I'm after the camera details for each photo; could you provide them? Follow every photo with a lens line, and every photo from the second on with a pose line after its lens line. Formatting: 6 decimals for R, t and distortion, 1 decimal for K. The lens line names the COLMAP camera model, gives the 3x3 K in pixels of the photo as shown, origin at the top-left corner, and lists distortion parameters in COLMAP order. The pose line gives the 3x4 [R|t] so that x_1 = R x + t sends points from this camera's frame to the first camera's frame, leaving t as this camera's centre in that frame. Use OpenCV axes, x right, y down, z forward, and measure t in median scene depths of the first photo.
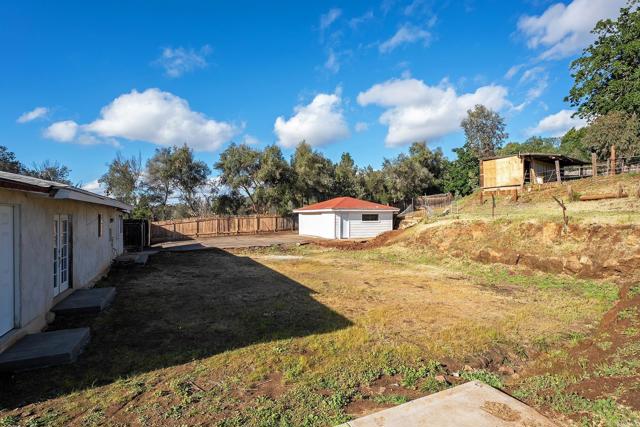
lens RADIAL K [[315.7, 0, 319.9], [0, 315.7, 228.0], [0, 0, 1]] dist [-0.005347, 0.000083]
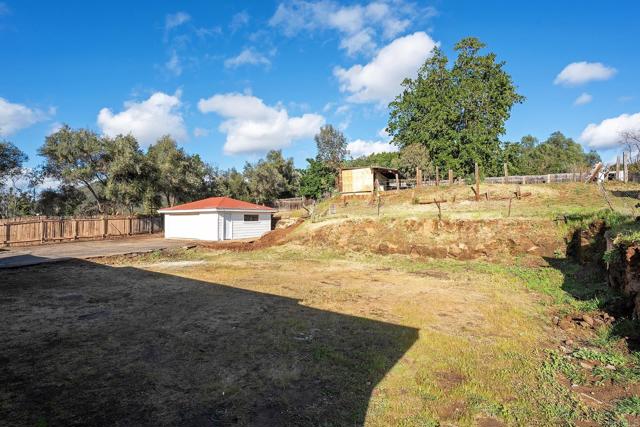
lens RADIAL K [[293.0, 0, 316.2], [0, 293.0, 209.2], [0, 0, 1]] dist [-0.019461, 0.003367]
pose [[0.869669, 0.010846, 0.493516, -0.091000], [0.024178, 0.997623, -0.064531, 0.003362], [-0.493043, 0.068053, 0.867339, 0.070232]]
